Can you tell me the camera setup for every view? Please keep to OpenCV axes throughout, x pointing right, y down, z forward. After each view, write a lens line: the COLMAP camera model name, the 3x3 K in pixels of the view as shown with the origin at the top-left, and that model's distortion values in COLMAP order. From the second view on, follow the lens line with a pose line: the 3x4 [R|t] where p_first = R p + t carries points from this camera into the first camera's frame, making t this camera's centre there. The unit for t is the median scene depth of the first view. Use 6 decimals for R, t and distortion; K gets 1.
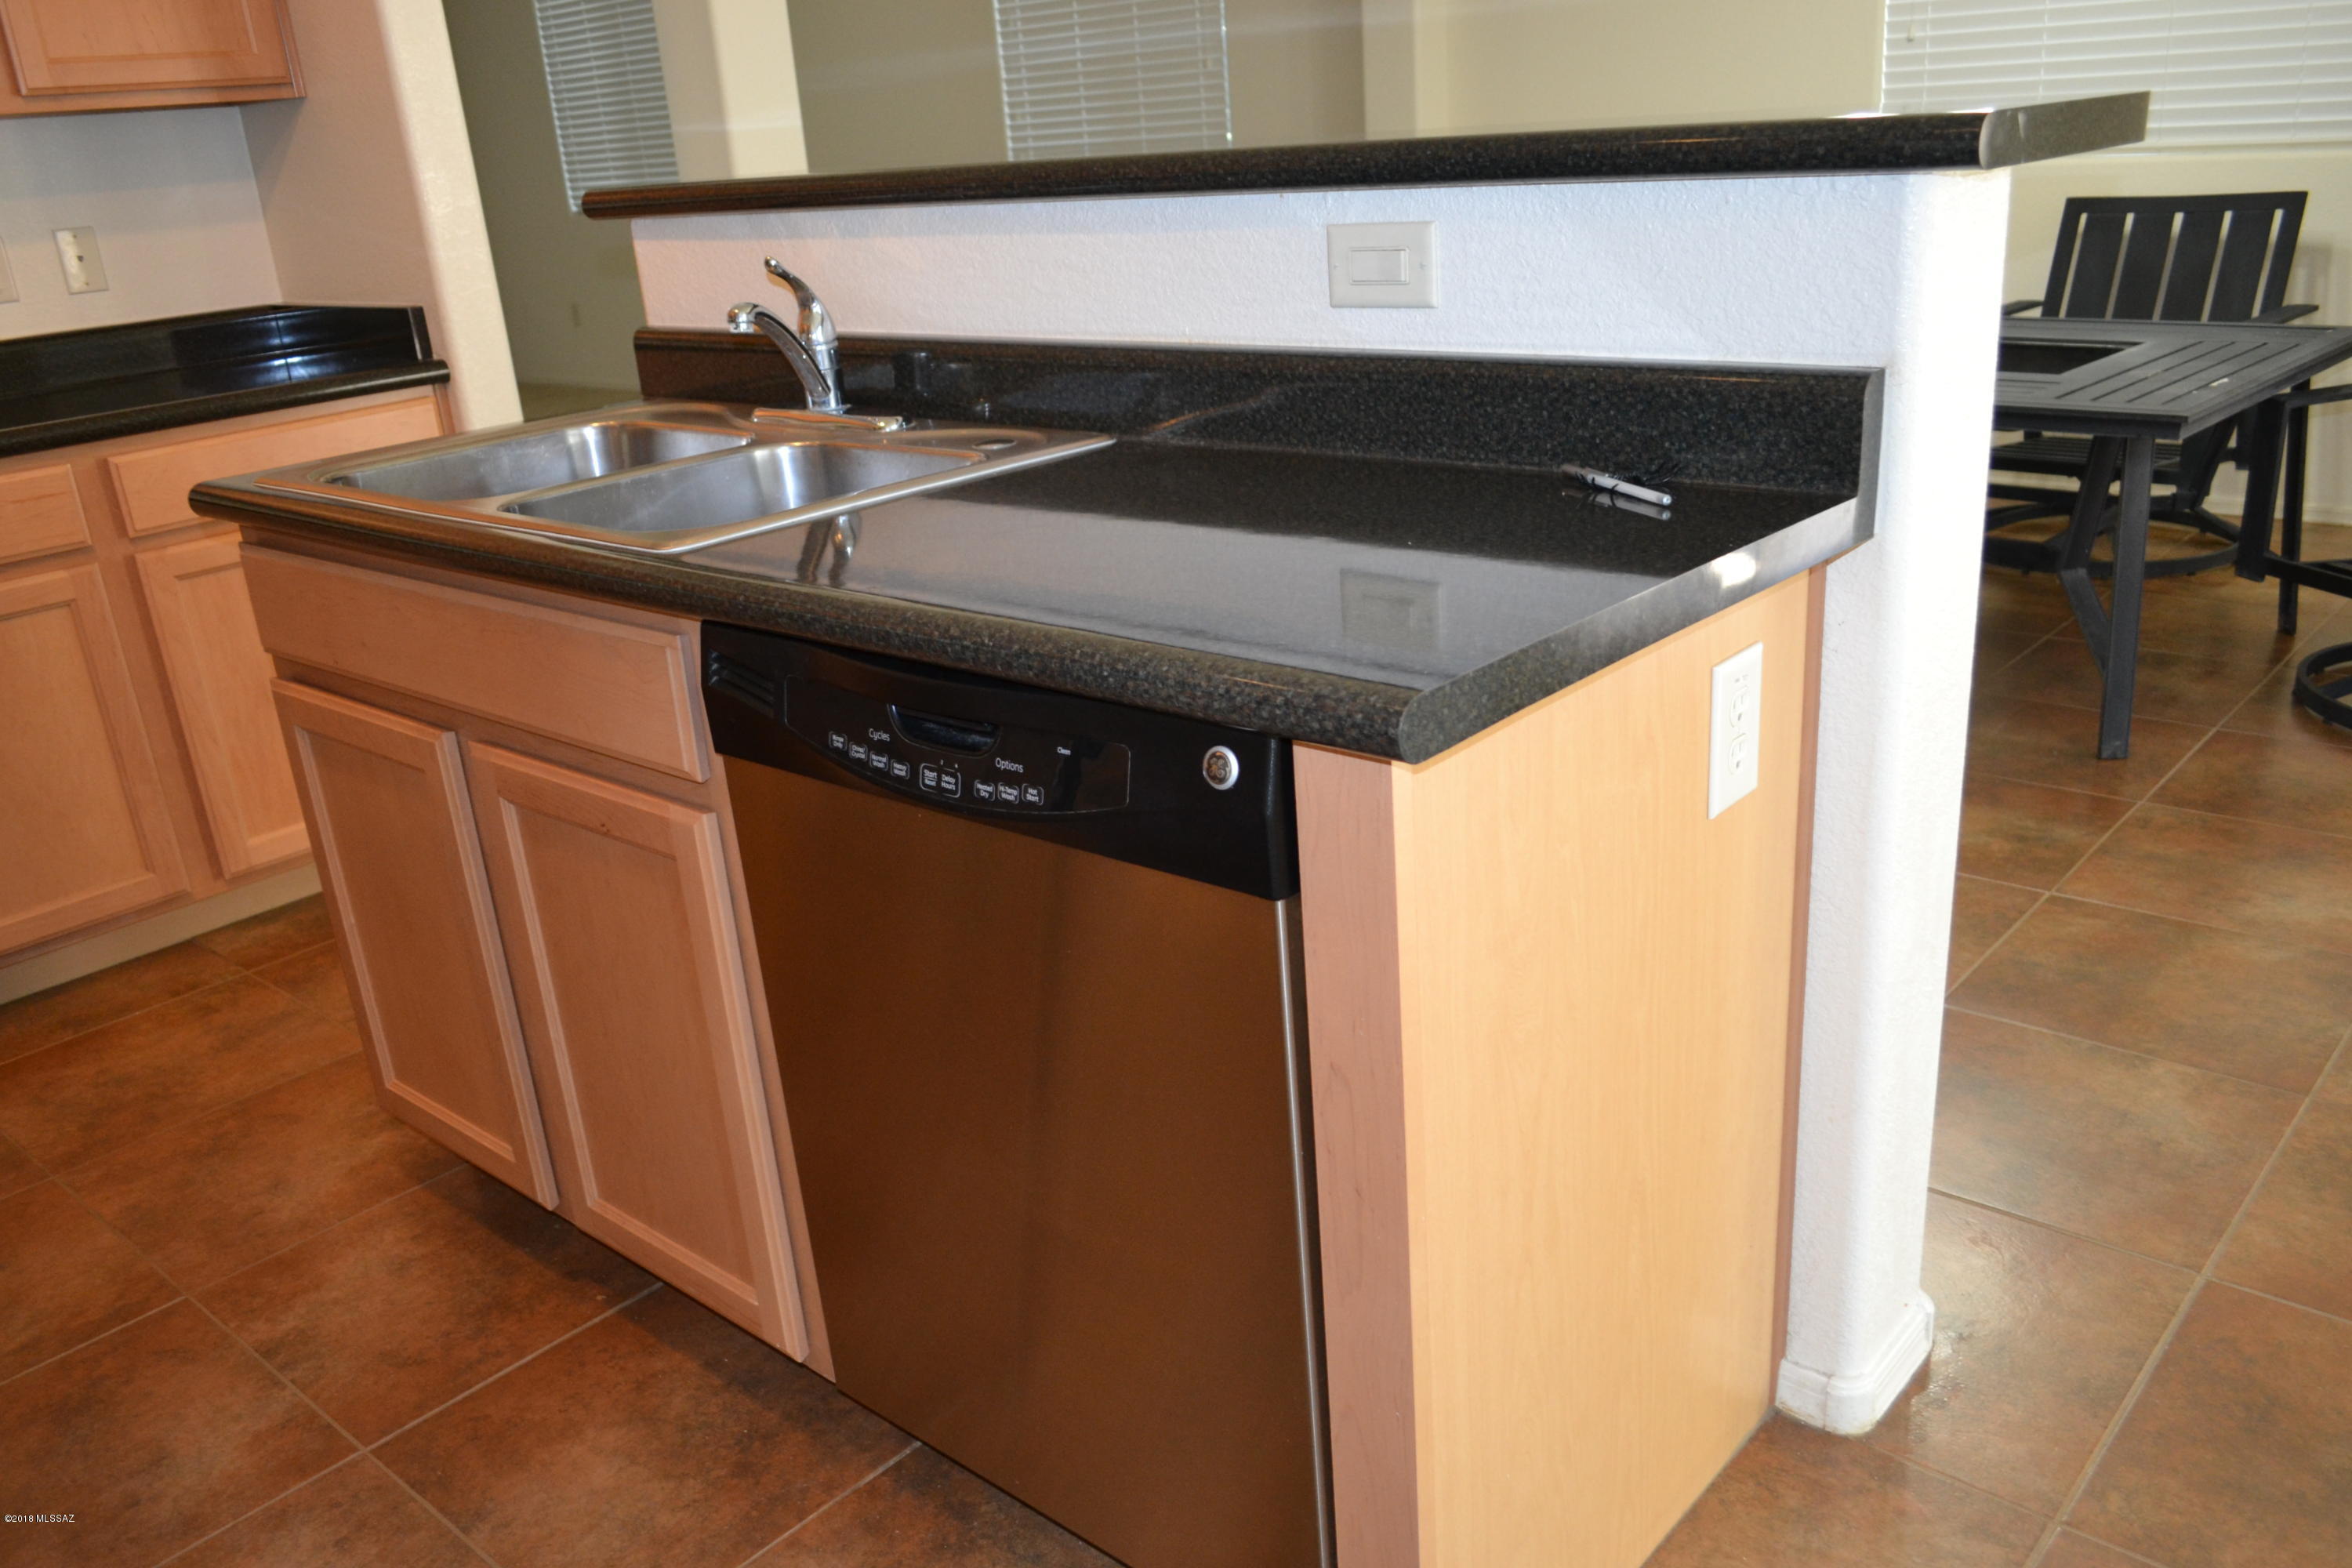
lens RADIAL K [[1852.0, 0, 1167.4], [0, 1852.0, 799.6], [0, 0, 1]] dist [-0.015259, 0.007581]
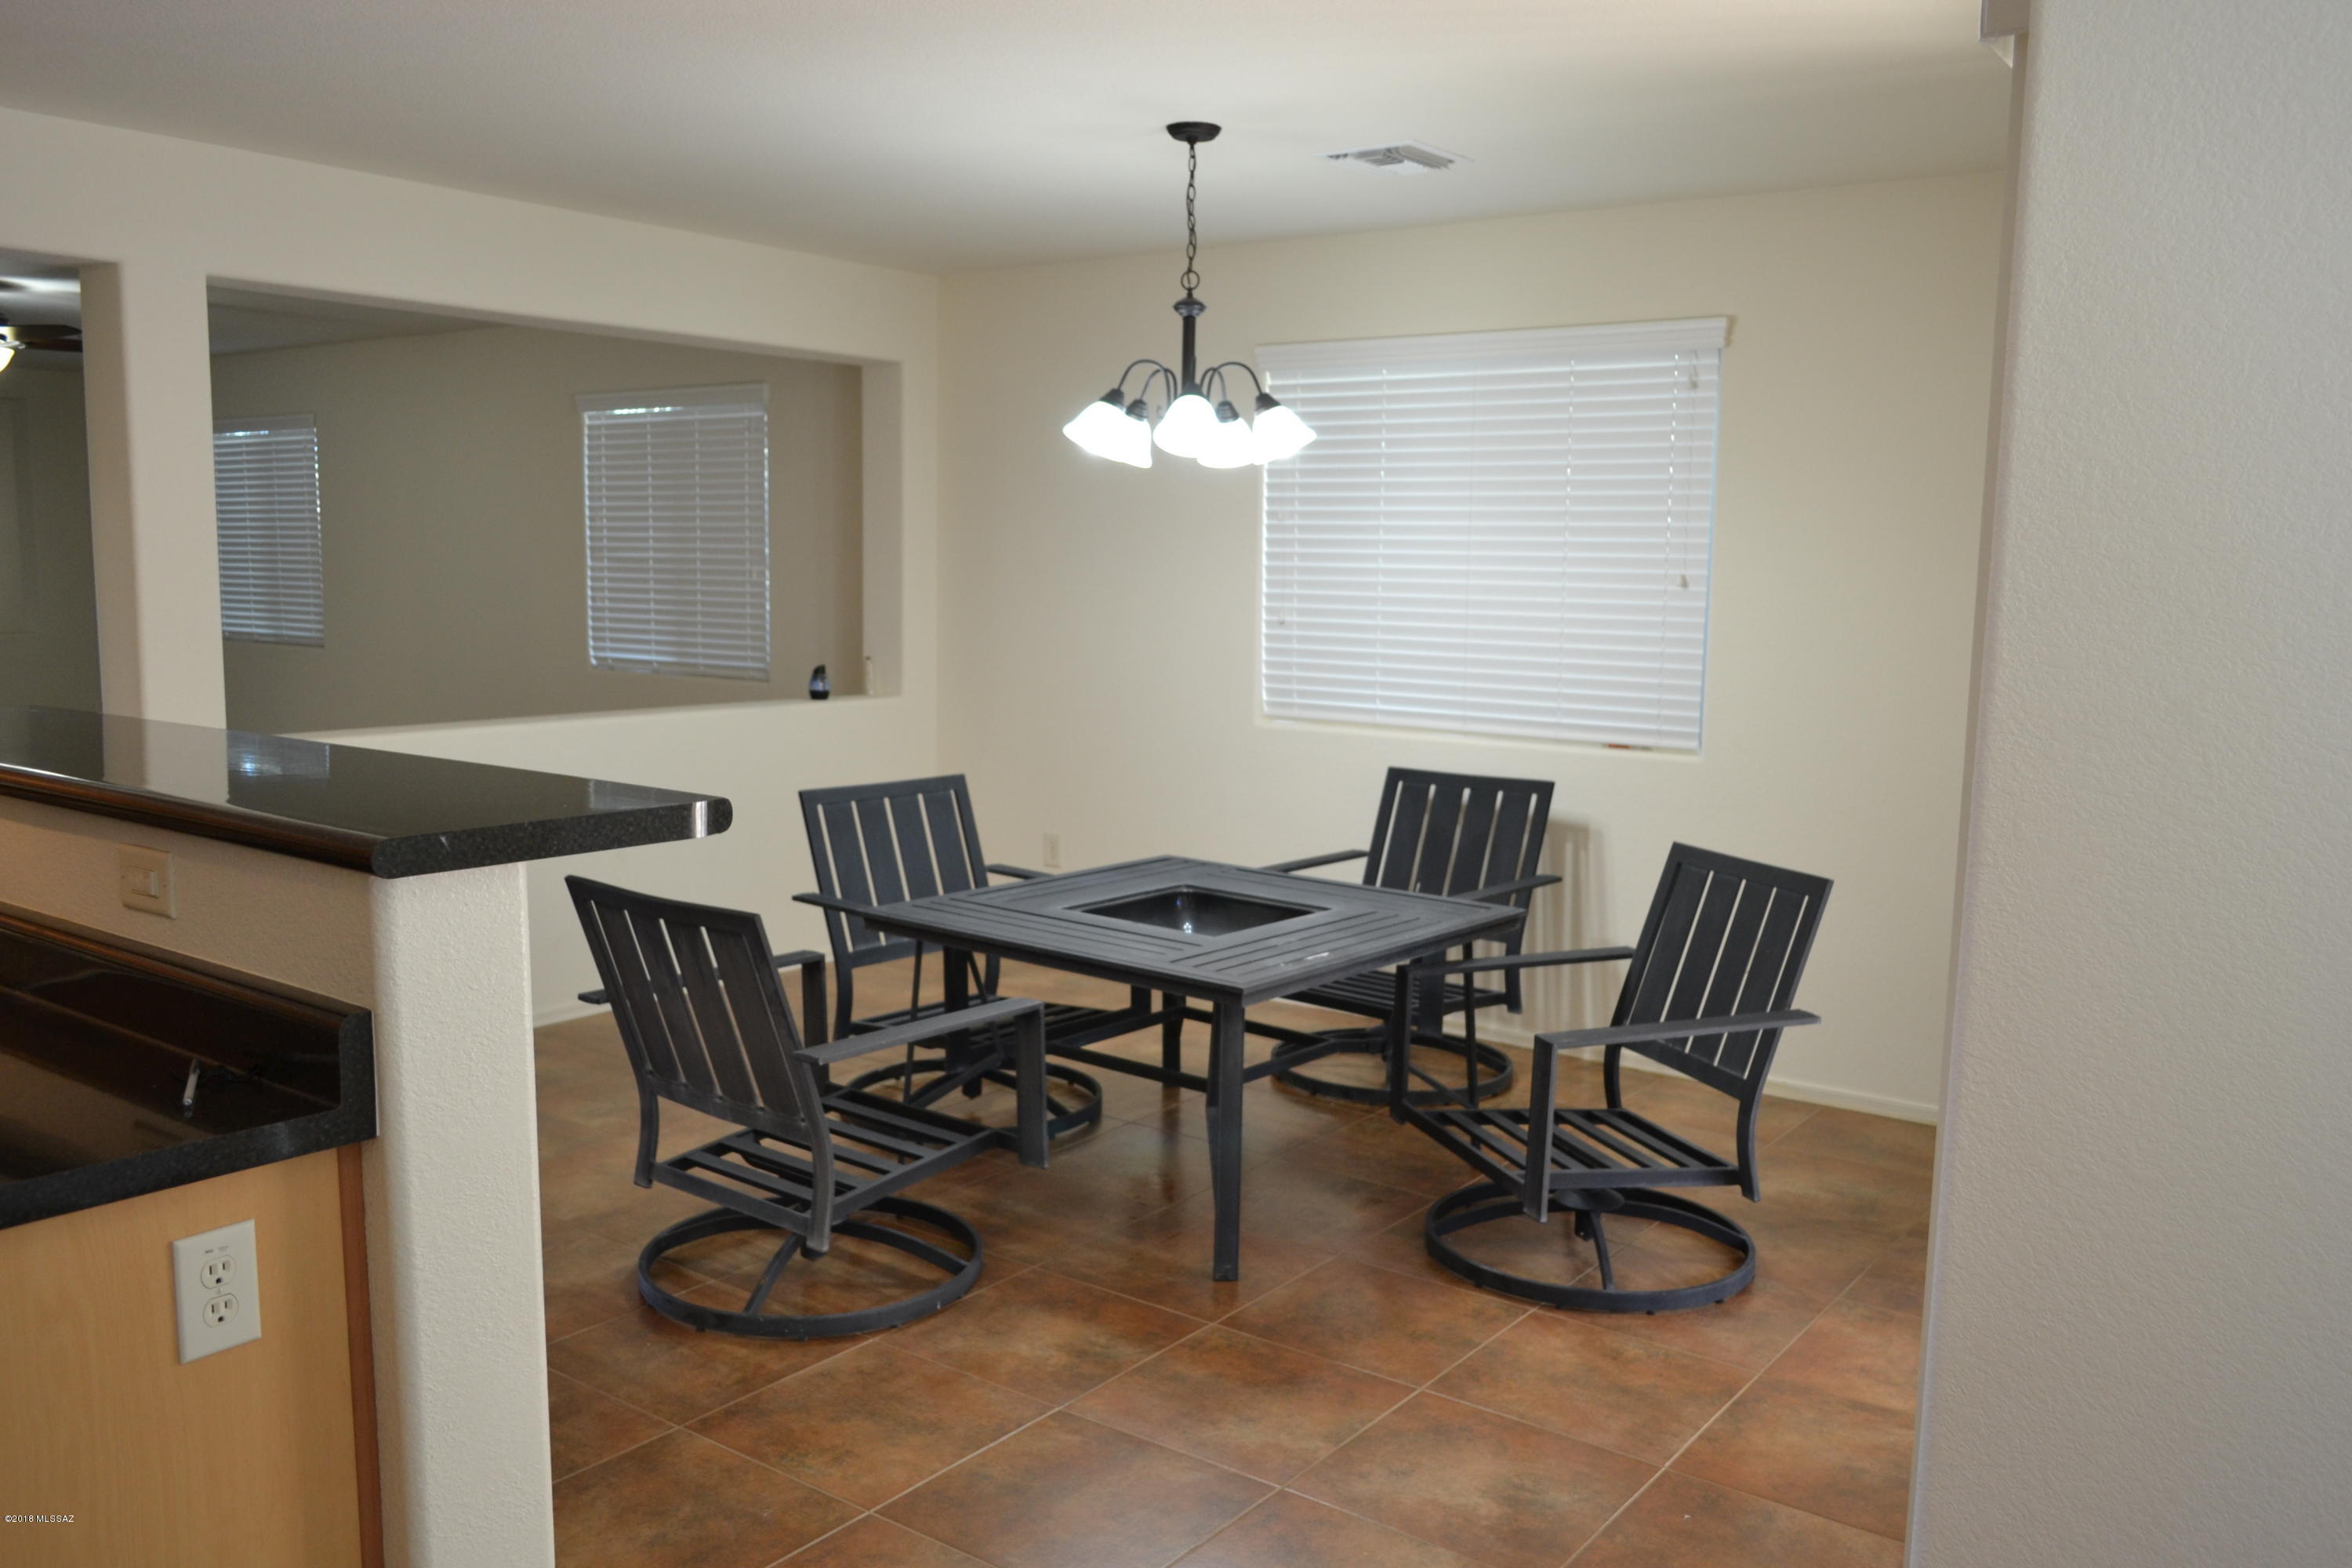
lens RADIAL K [[1852.0, 0, 1185.1], [0, 1852.0, 781.3], [0, 0, 1]] dist [-0.015259, 0.007581]
pose [[0.990704, 0.075962, 0.112850, 0.215640], [-0.046665, 0.969006, -0.242591, -0.026892], [-0.127780, 0.235070, 0.963543, -0.098288]]
